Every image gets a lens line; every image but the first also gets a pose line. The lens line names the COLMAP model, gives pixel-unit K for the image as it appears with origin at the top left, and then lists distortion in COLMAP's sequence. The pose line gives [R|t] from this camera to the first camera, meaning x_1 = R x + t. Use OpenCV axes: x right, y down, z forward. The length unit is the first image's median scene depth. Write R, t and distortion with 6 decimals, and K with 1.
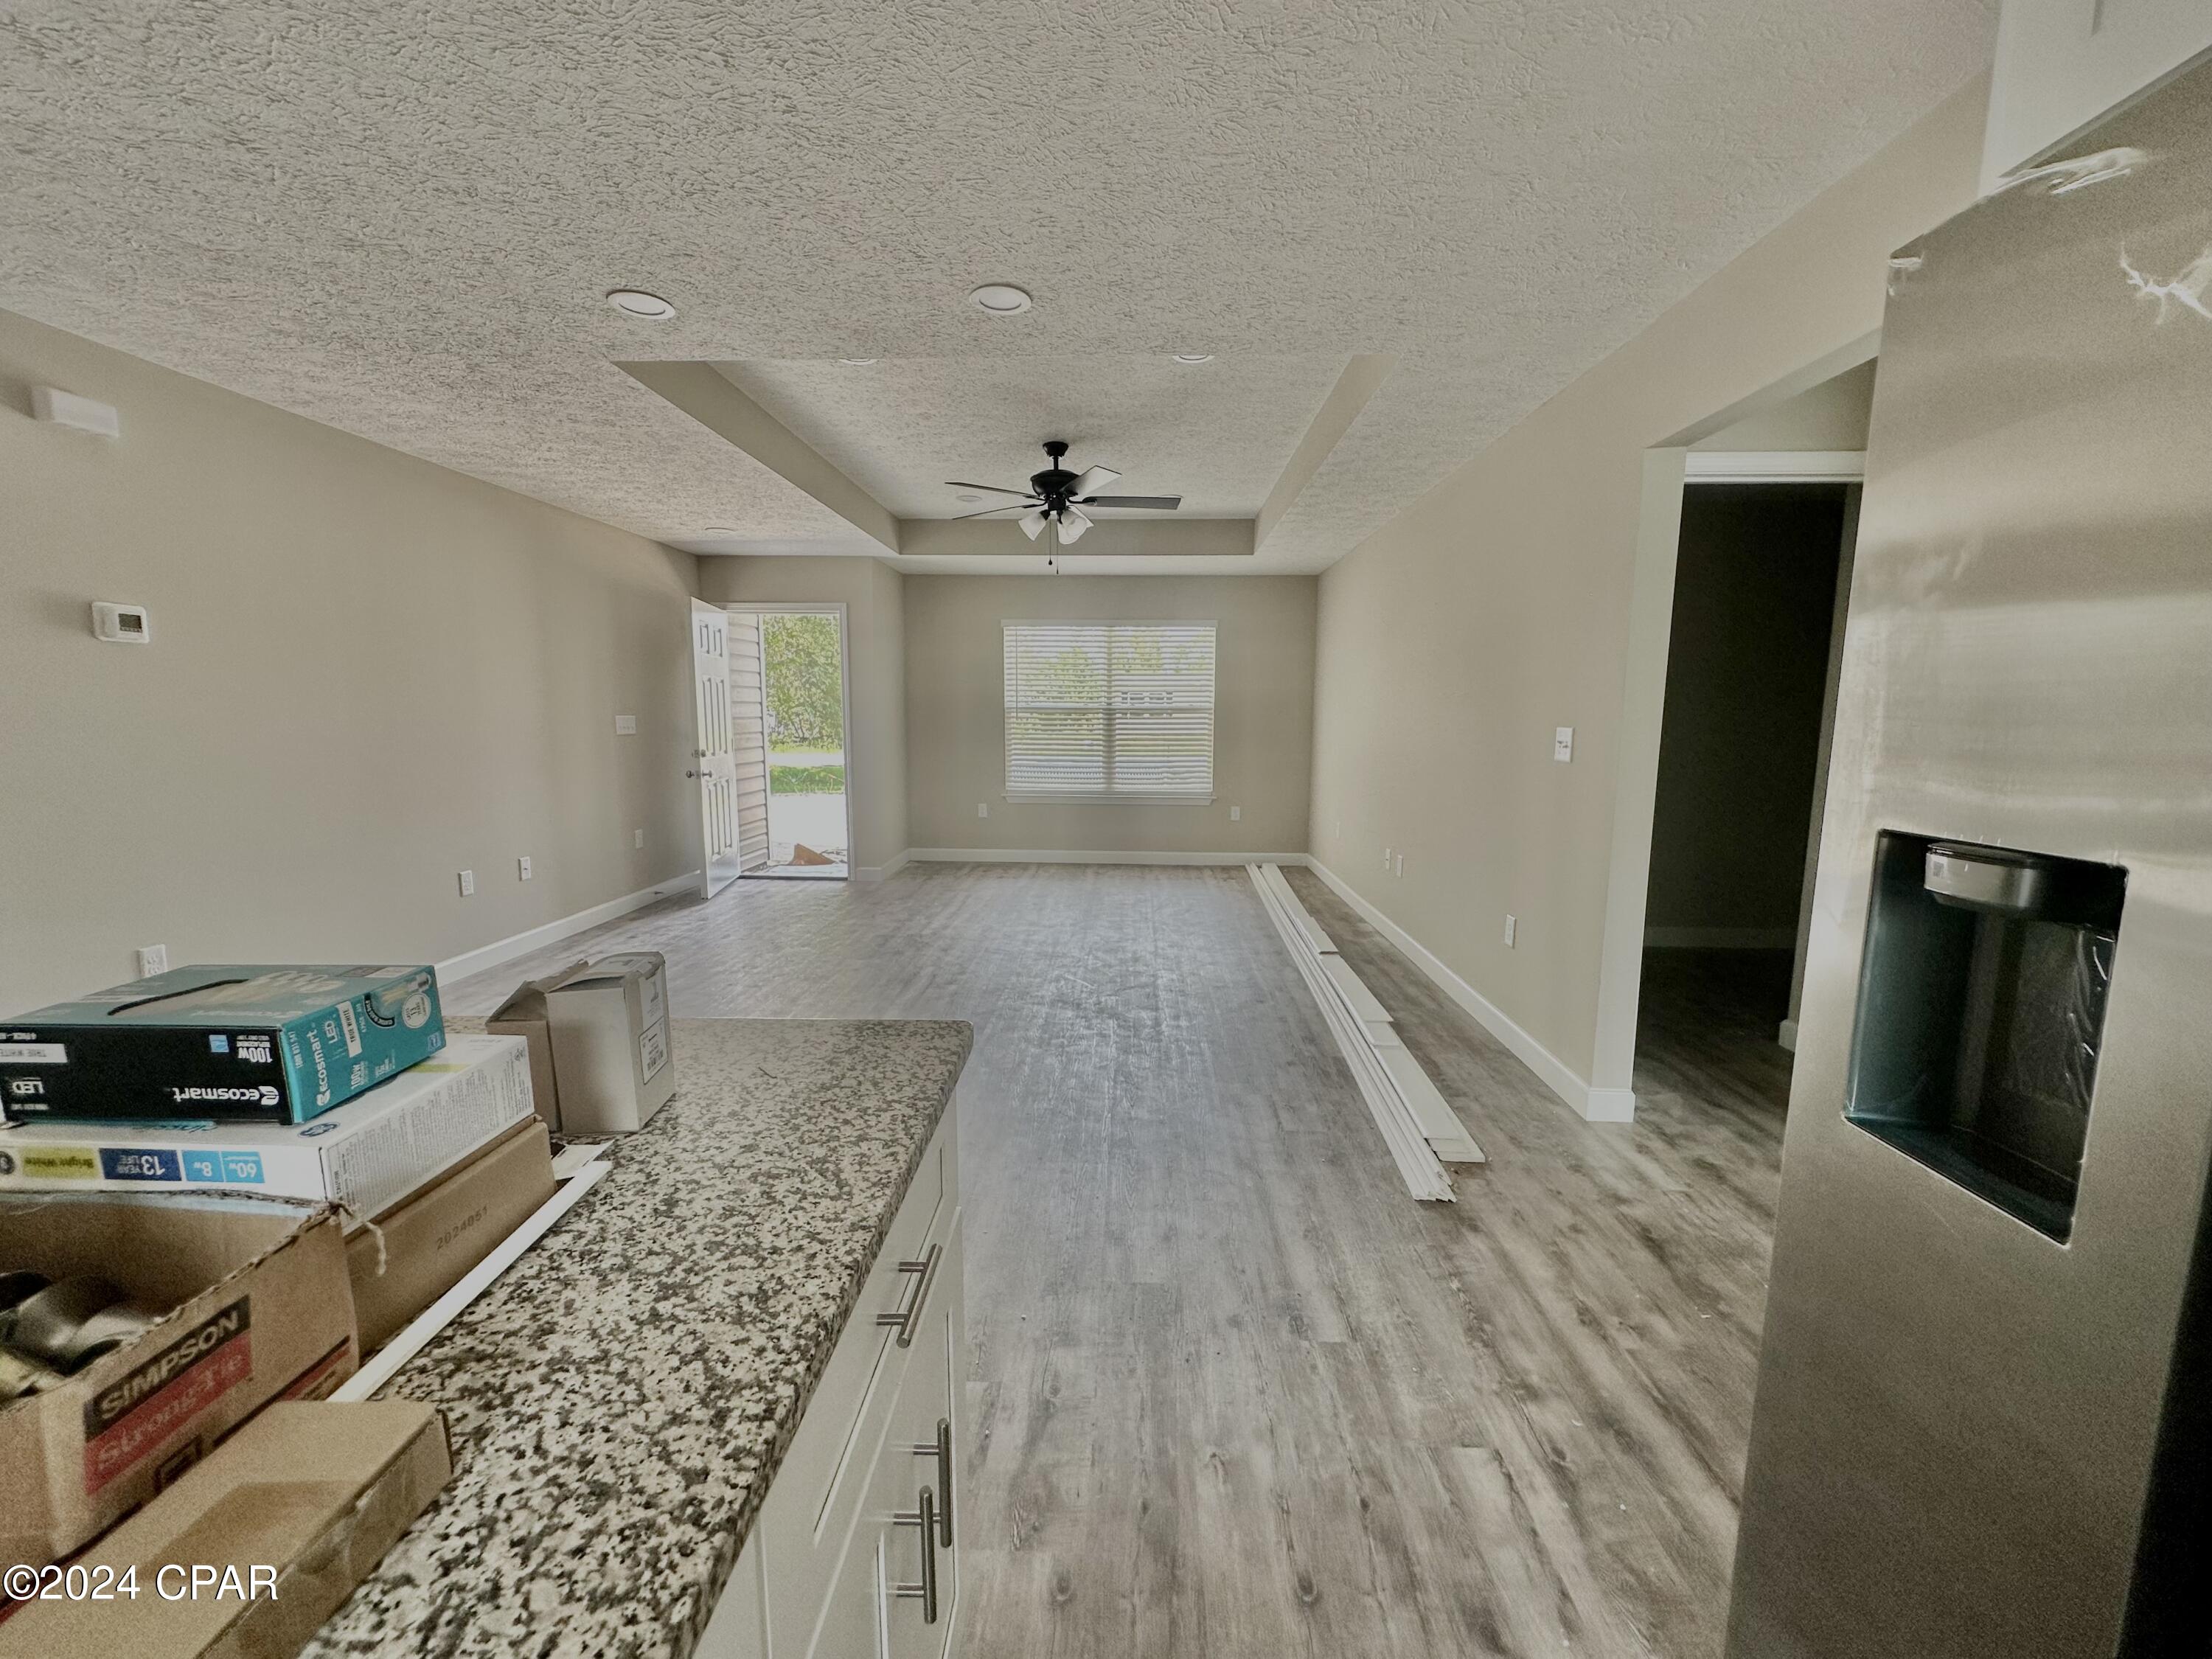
lens RADIAL K [[877.2, 0, 1105.2], [0, 877.2, 836.5], [0, 0, 1]] dist [0.002101, 0.000287]
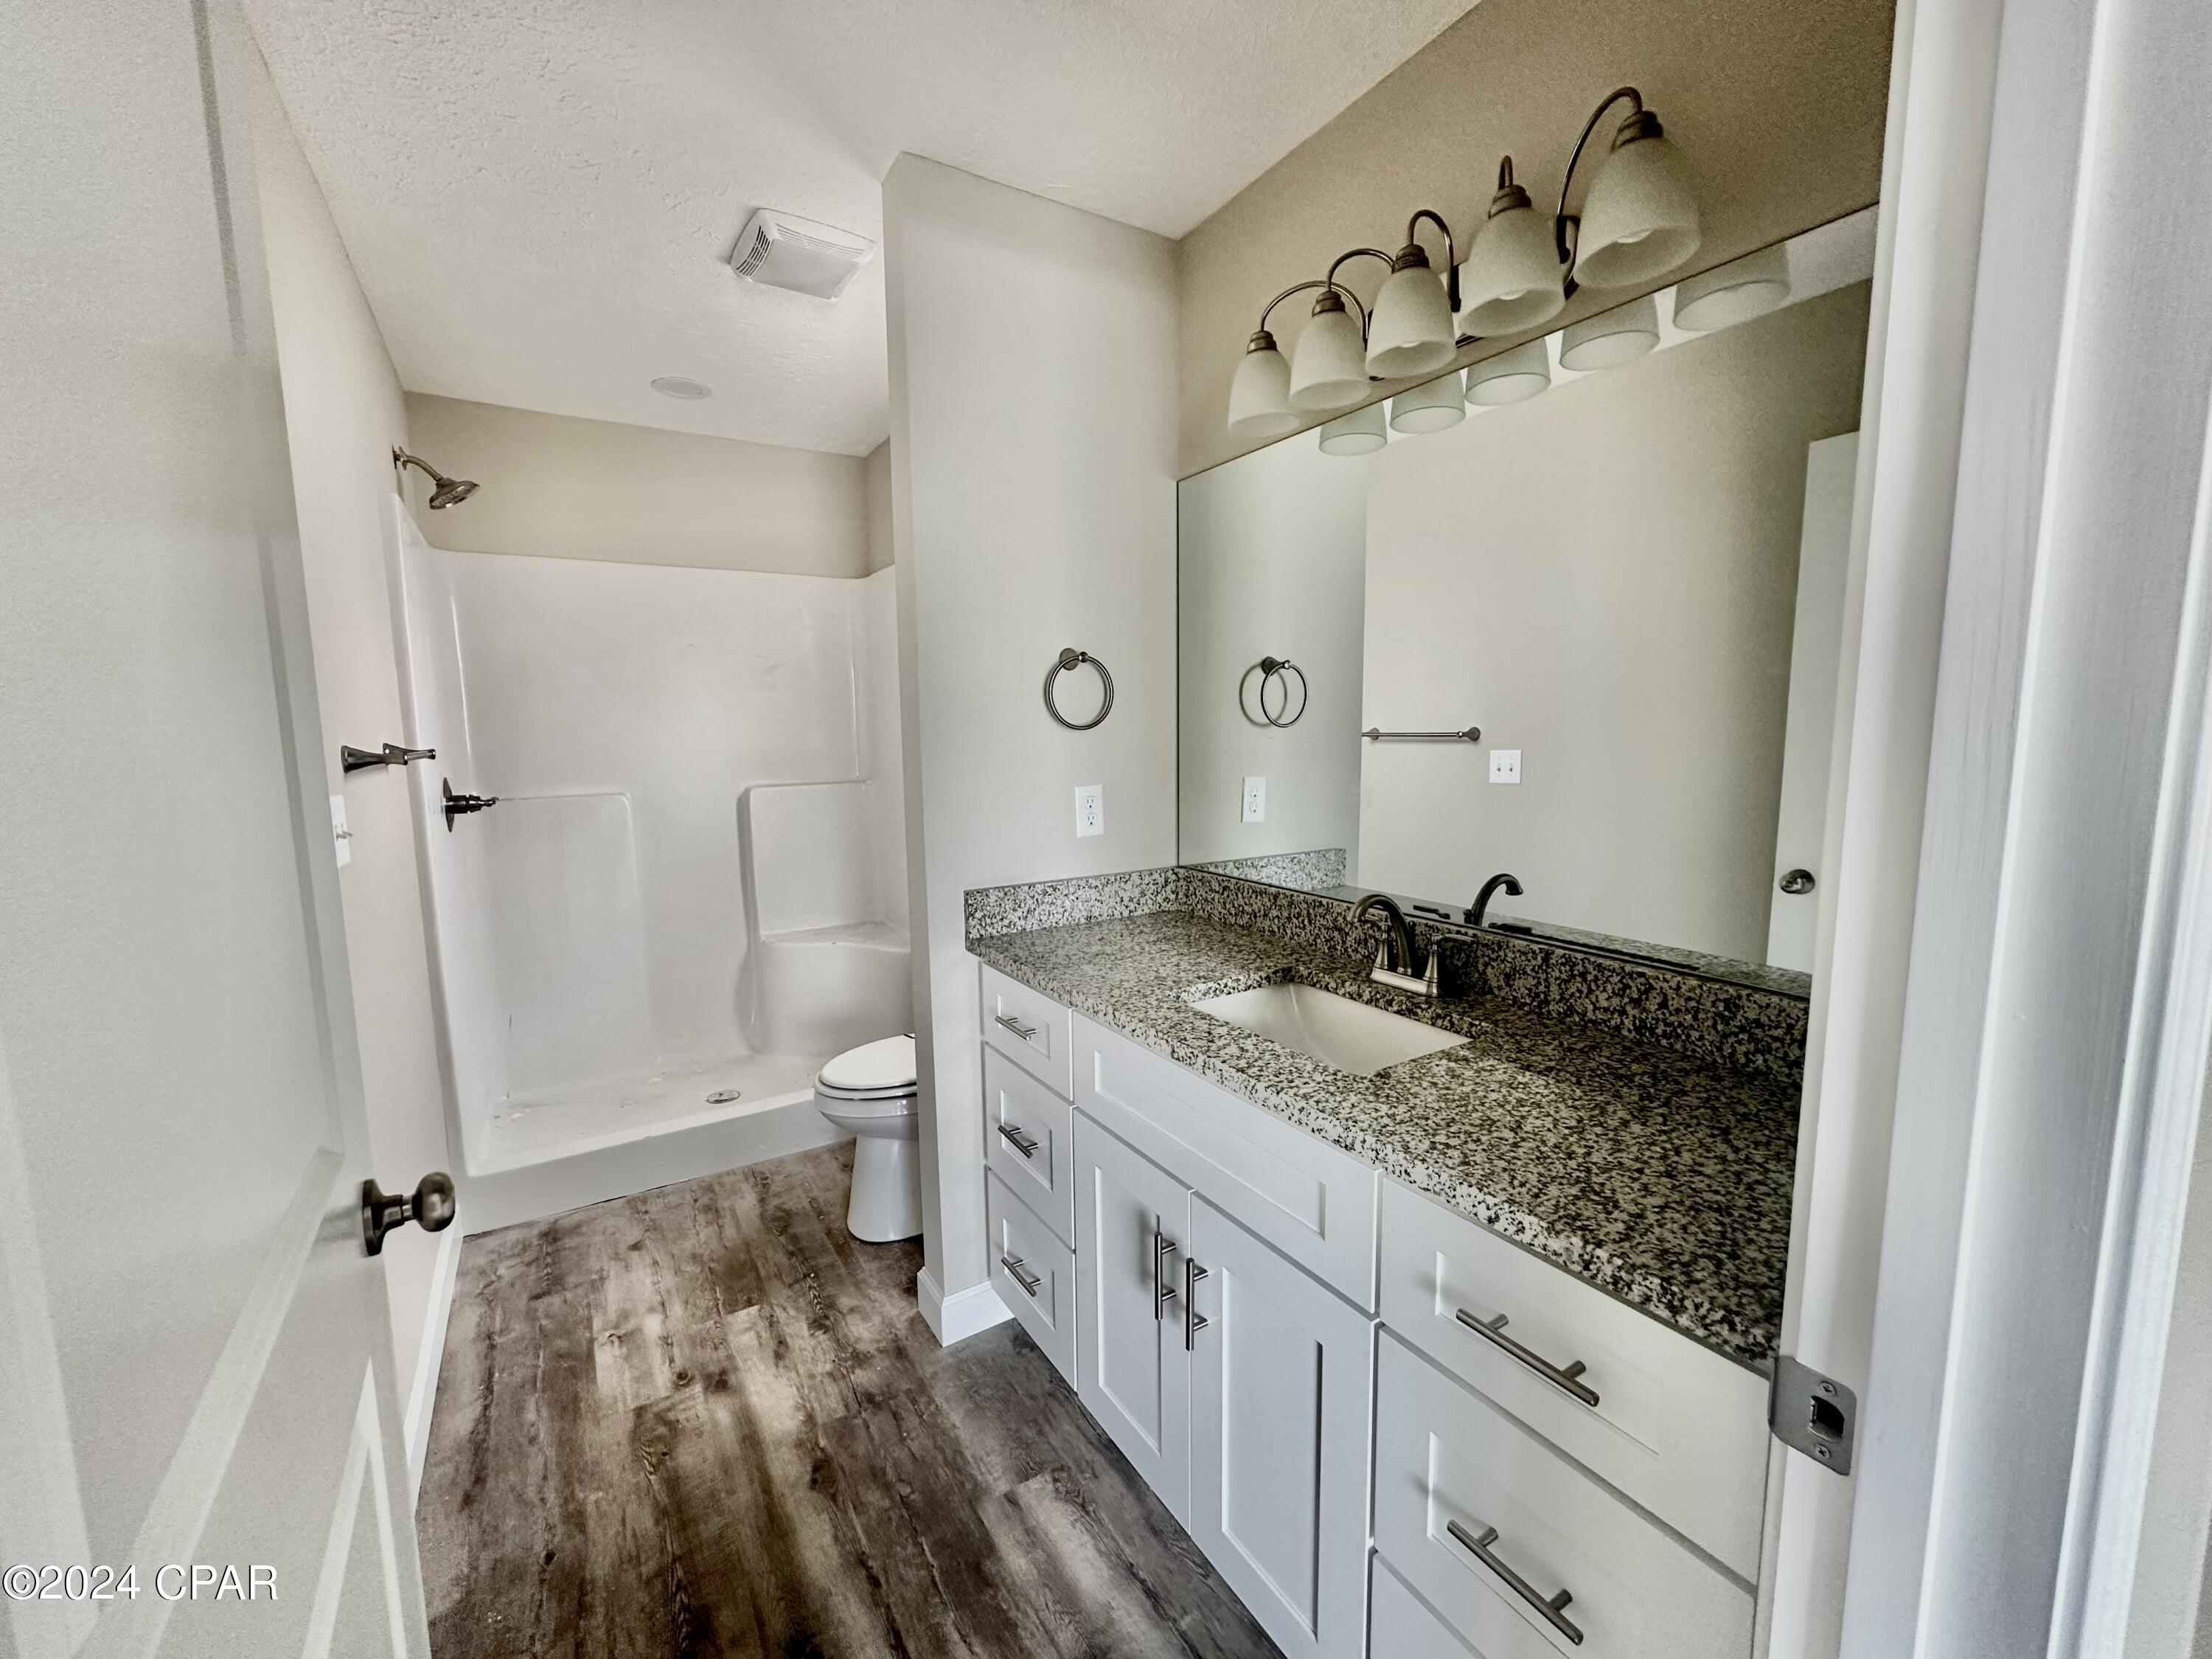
lens RADIAL K [[877.2, 0, 1095.8], [0, 877.2, 838.8], [0, 0, 1]] dist [0.002101, 0.000287]
pose [[0.832282, -0.081200, 0.548373, 0.076906], [0.090963, 0.995810, 0.009396, 0.044151], [-0.546839, 0.042061, 0.836181, -0.550496]]
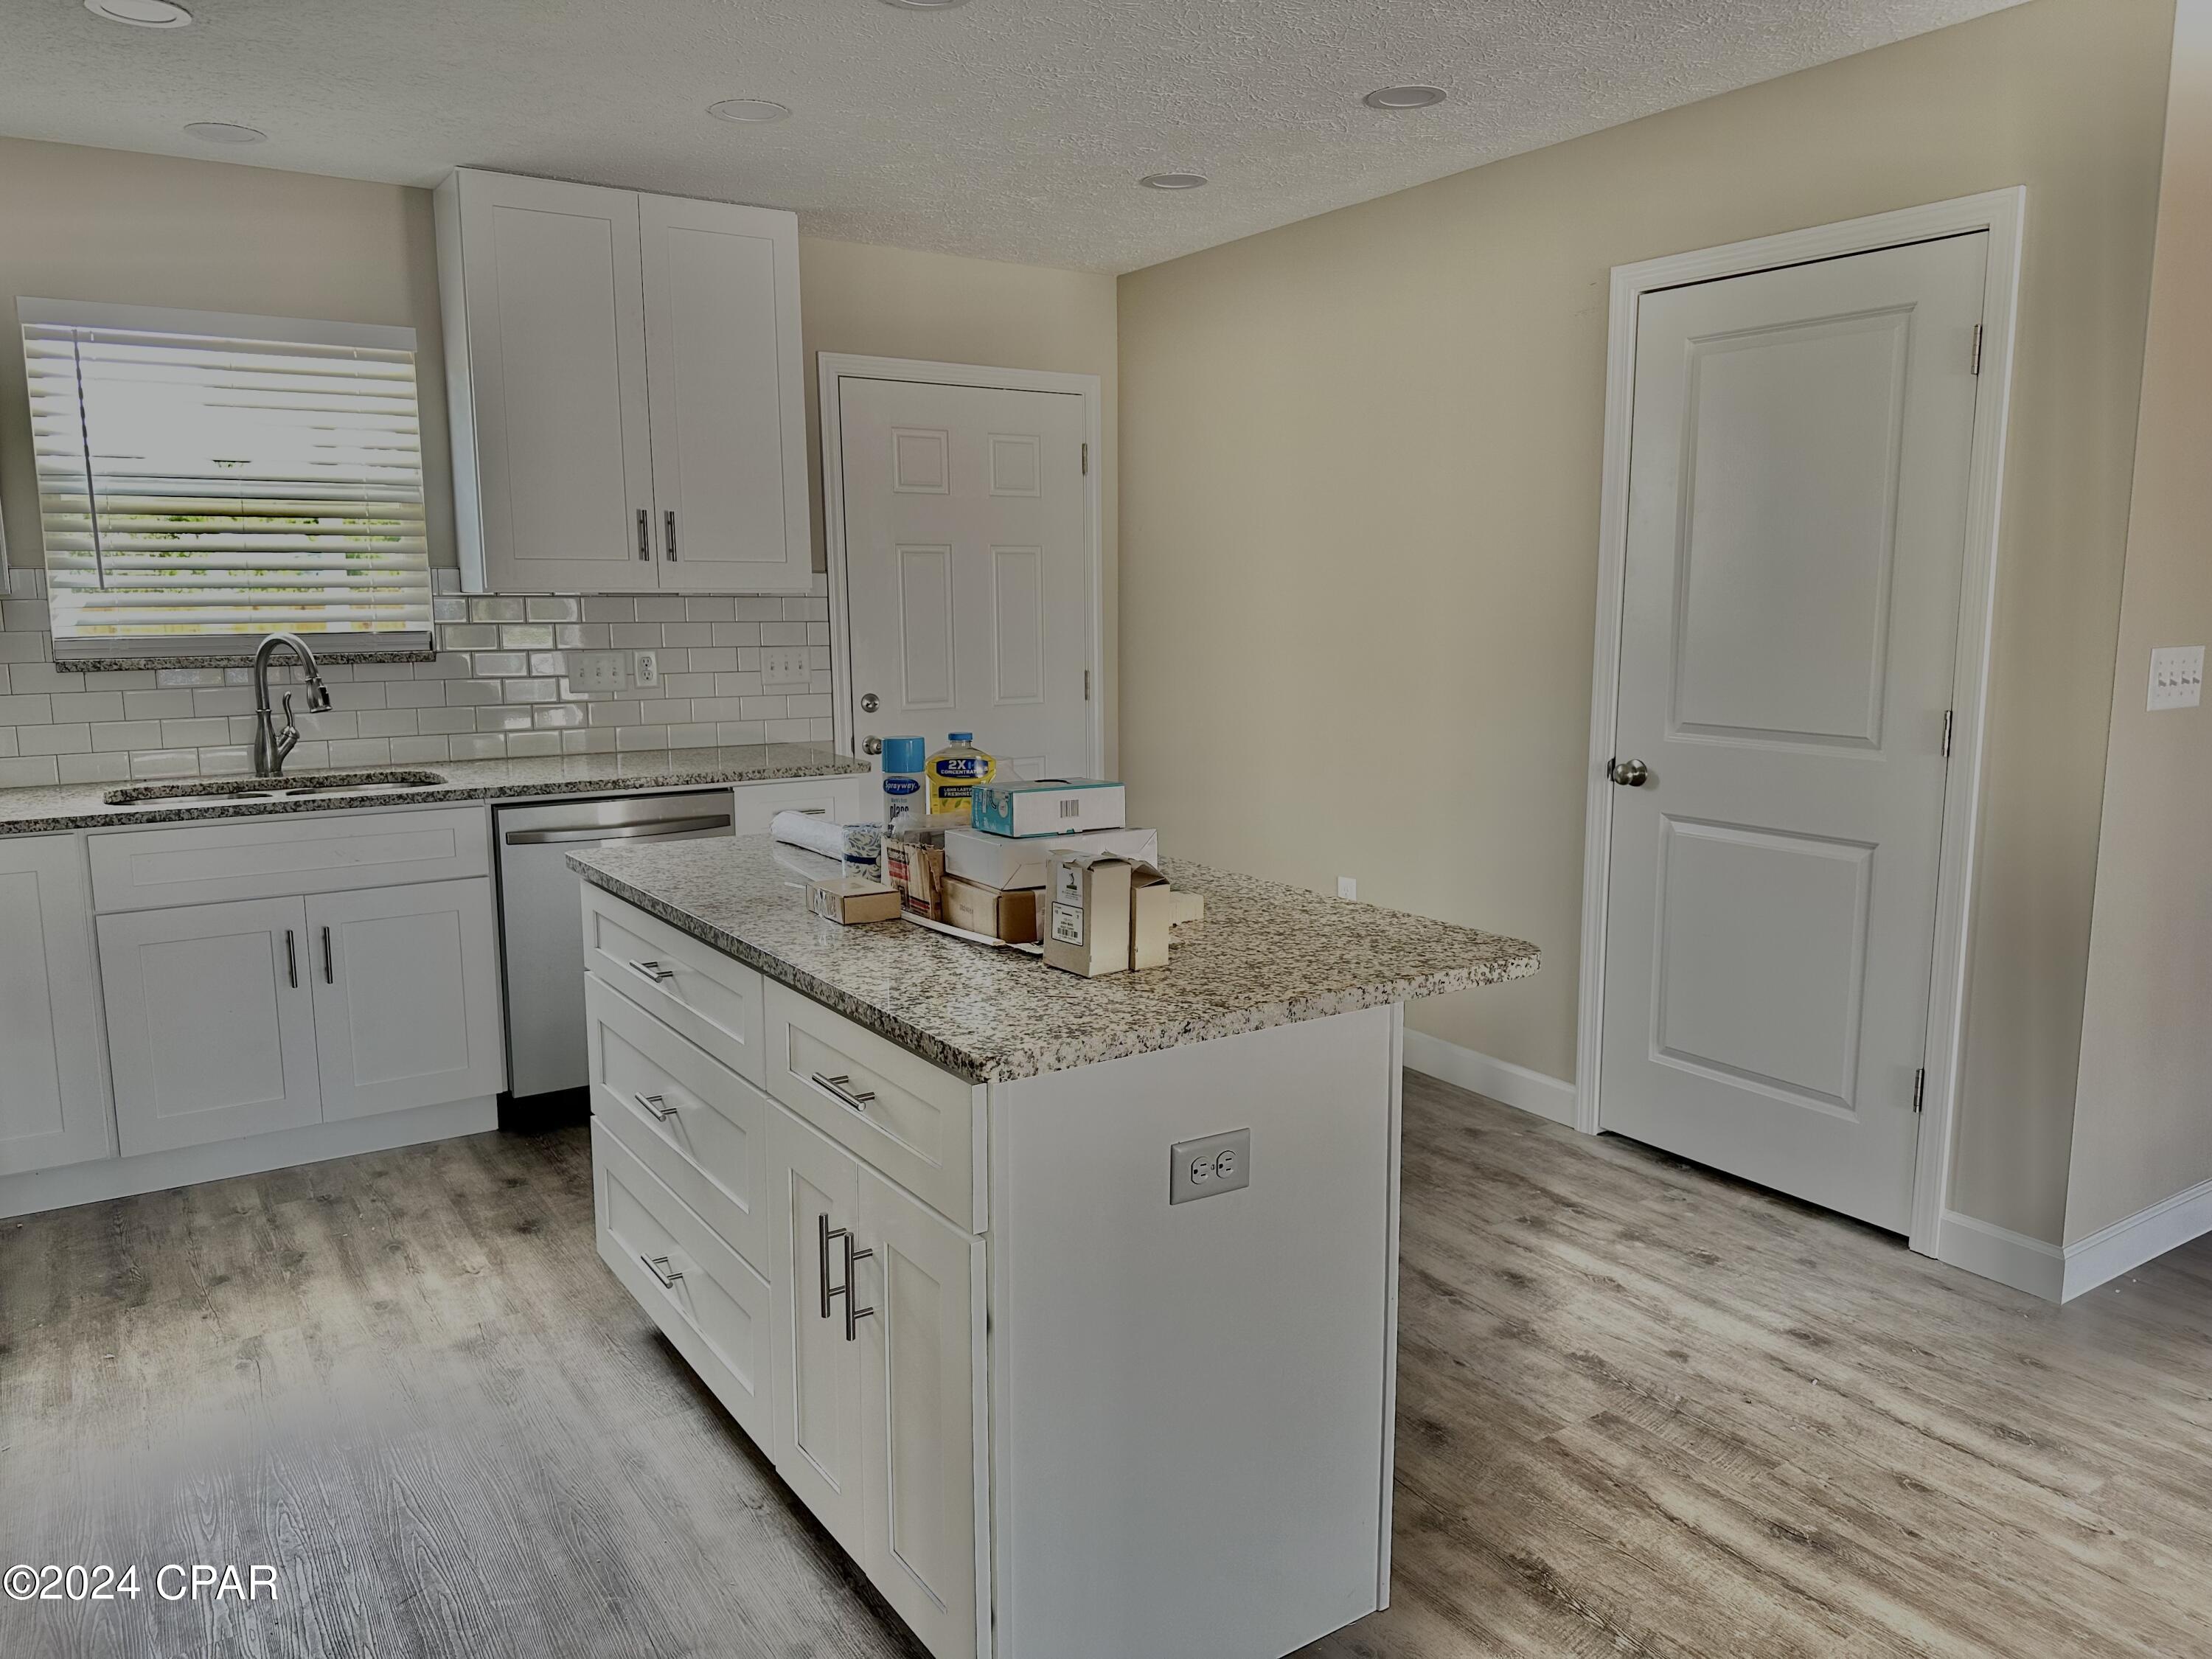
lens RADIAL K [[1555.5, 0, 1122.2], [0, 1555.5, 841.6], [0, 0, 1]] dist [0.002076, -0.004803]
pose [[-0.809052, 0.088858, -0.580980, 0.470757], [-0.086328, 0.959818, 0.267016, -0.313227], [0.581362, 0.266185, -0.768872, 1.766656]]
